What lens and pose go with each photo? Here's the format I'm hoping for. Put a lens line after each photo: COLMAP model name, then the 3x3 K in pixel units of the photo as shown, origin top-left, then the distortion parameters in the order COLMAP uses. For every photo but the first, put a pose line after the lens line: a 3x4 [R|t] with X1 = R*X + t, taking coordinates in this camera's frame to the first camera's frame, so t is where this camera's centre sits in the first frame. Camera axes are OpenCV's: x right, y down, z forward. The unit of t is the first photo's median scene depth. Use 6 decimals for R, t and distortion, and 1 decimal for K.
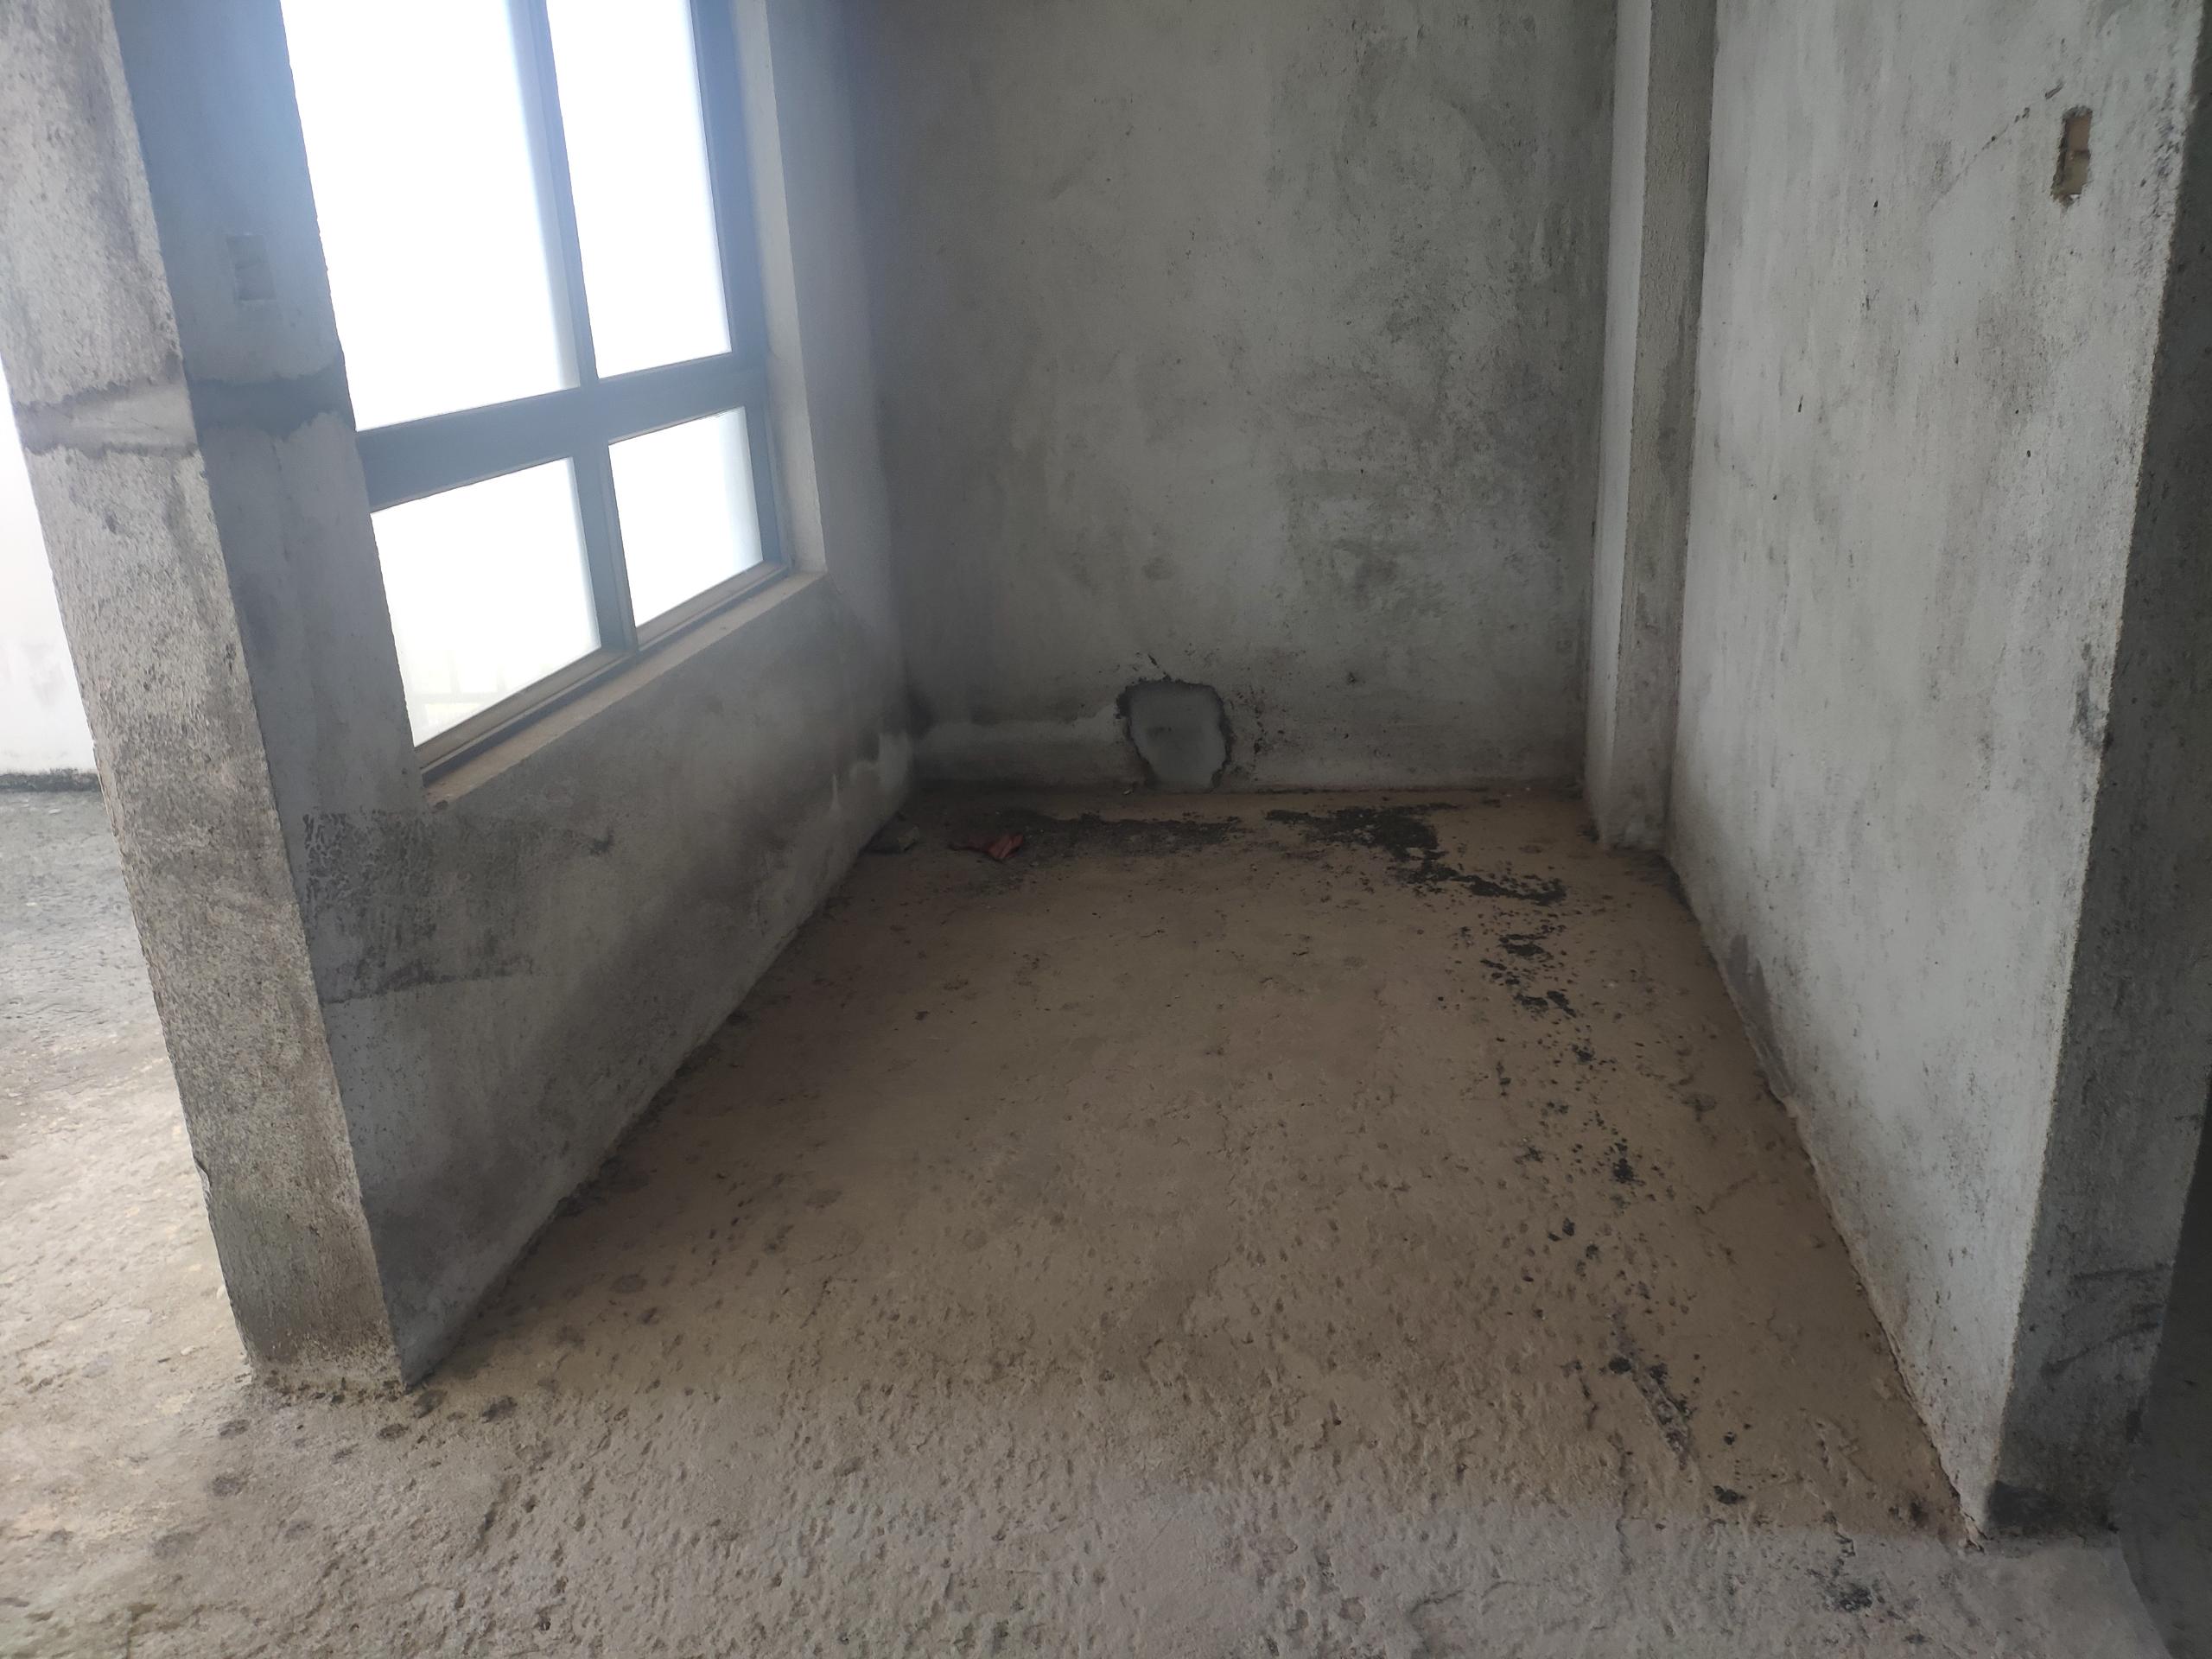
lens RADIAL K [[1750.4, 0, 1106.6], [0, 1750.4, 832.9], [0, 0, 1]] dist [-0.006455, -0.006620]
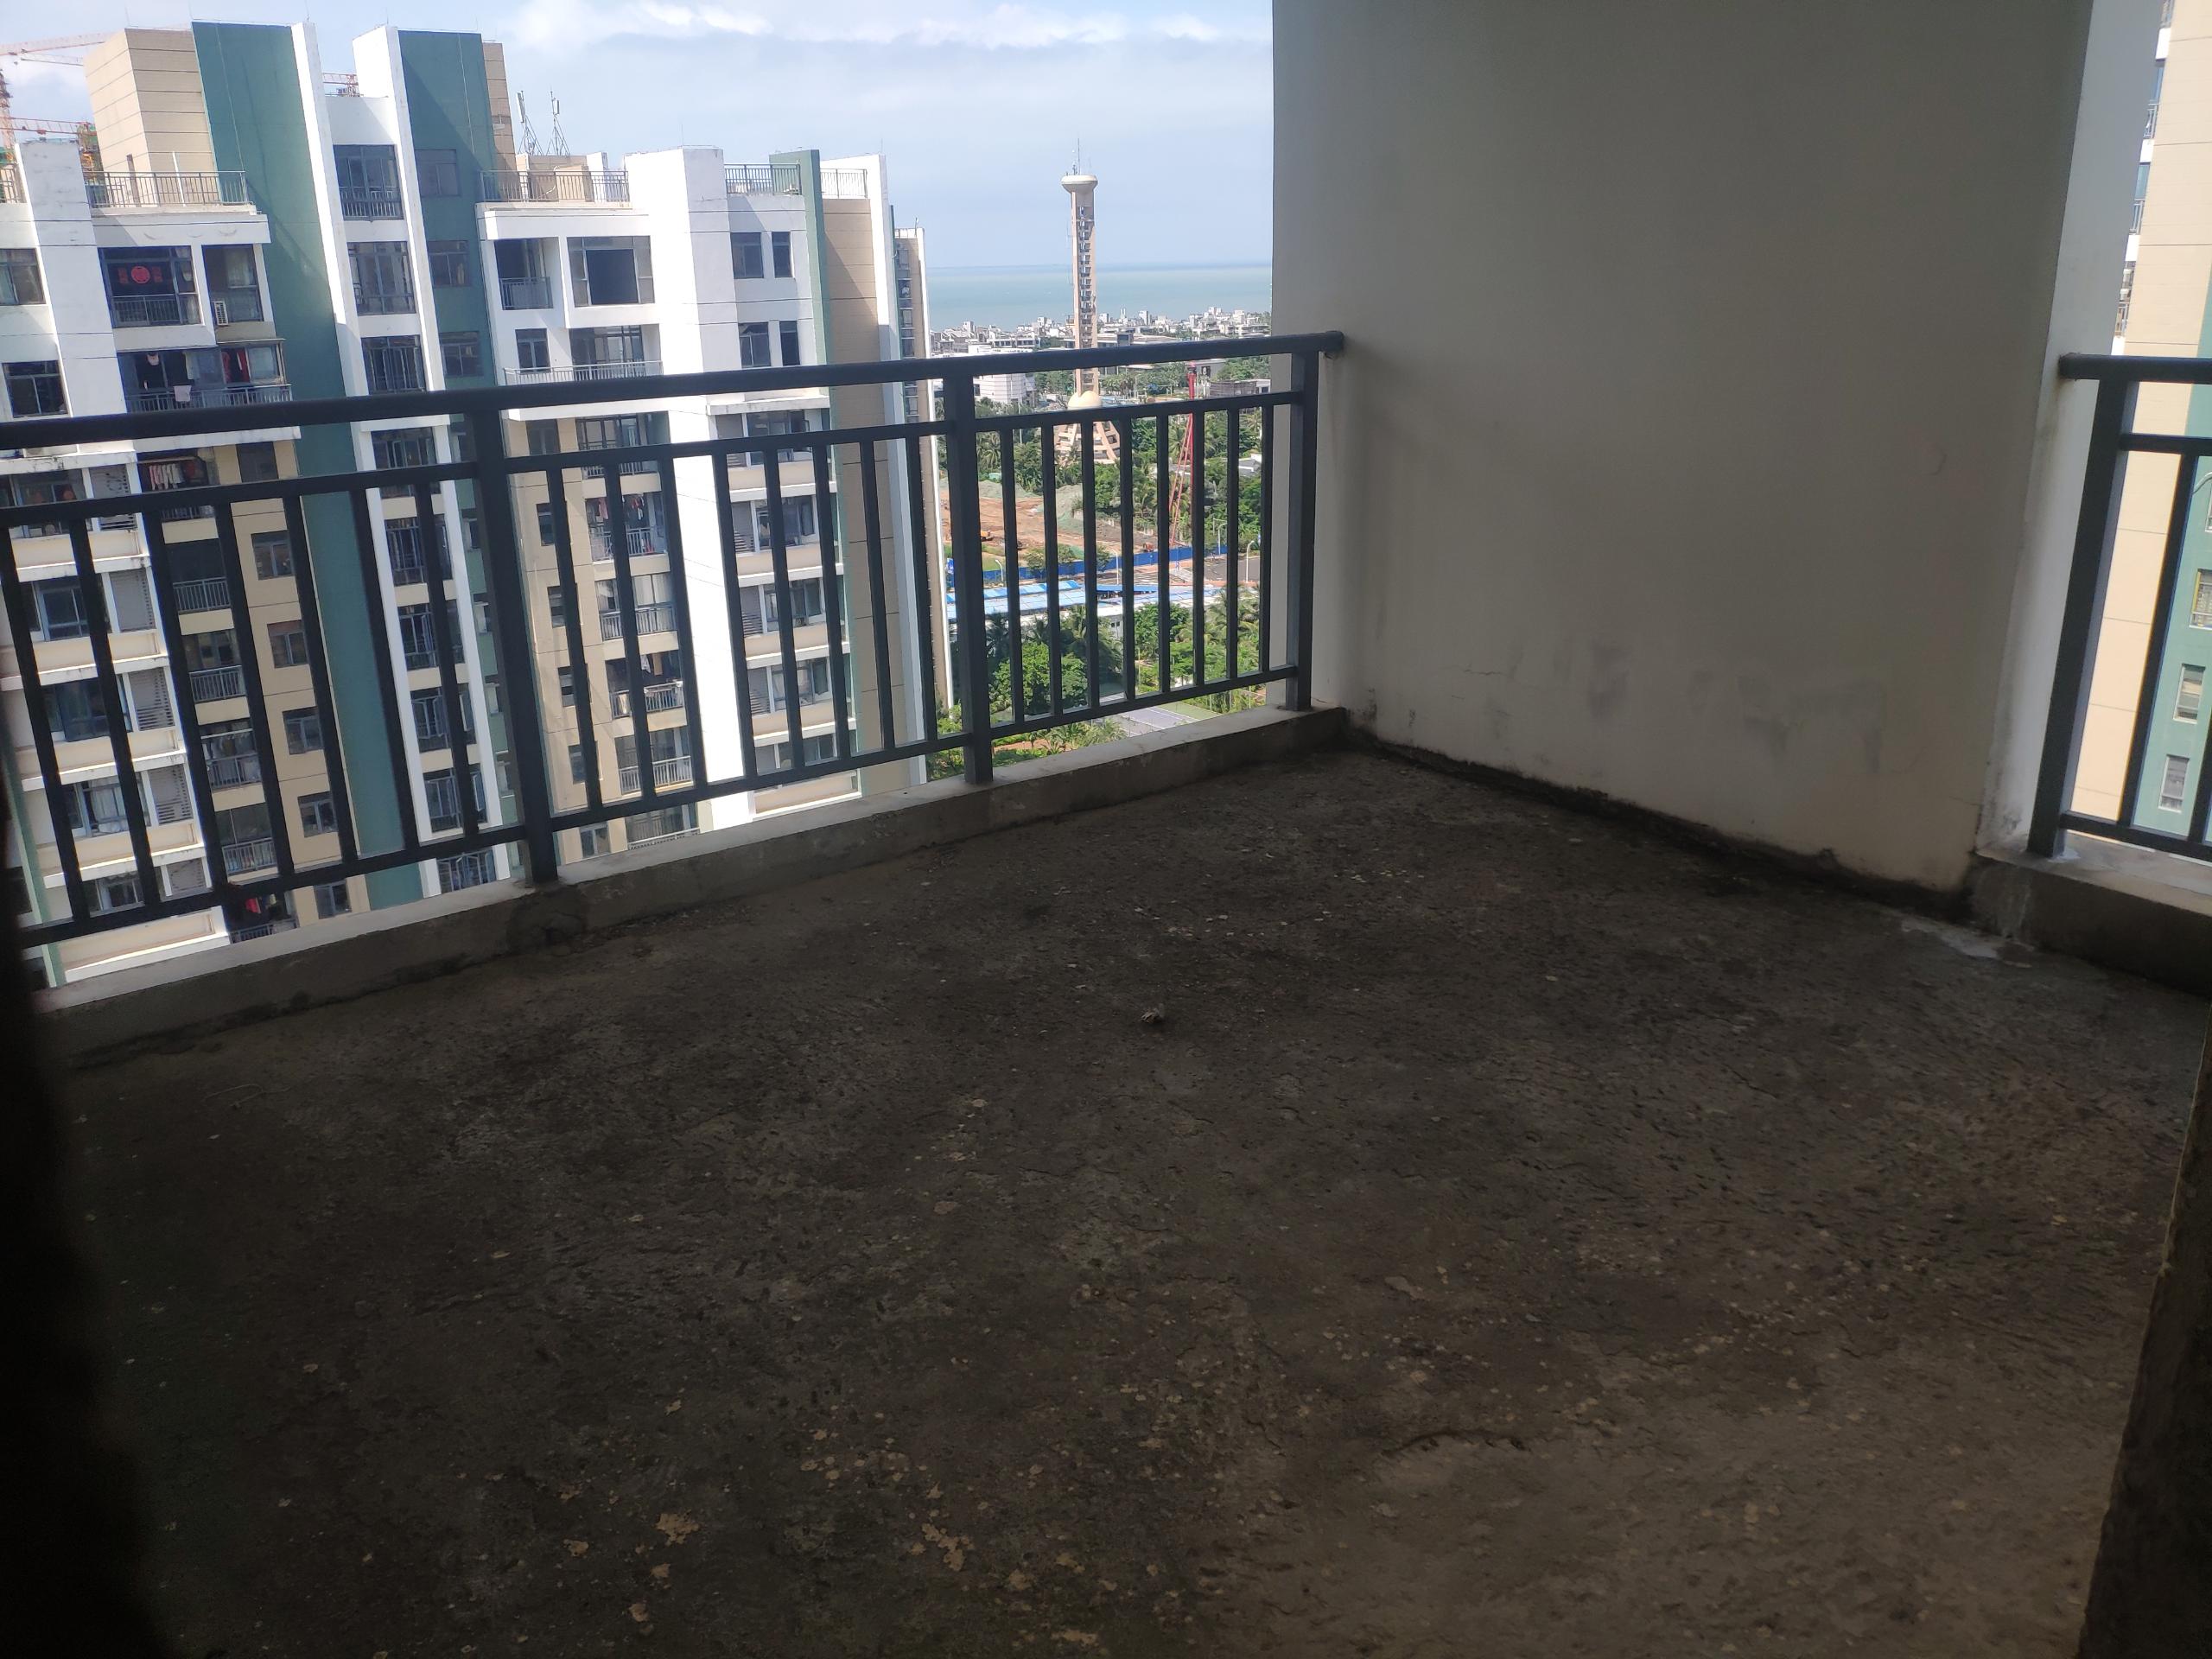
lens RADIAL K [[1750.4, 0, 1101.6], [0, 1750.4, 828.4], [0, 0, 1]] dist [-0.006455, -0.006620]
pose [[0.716302, 0.244092, -0.653705, -0.290700], [-0.233483, 0.966663, 0.105110, -0.076593], [0.657569, 0.077339, 0.749414, 0.278242]]
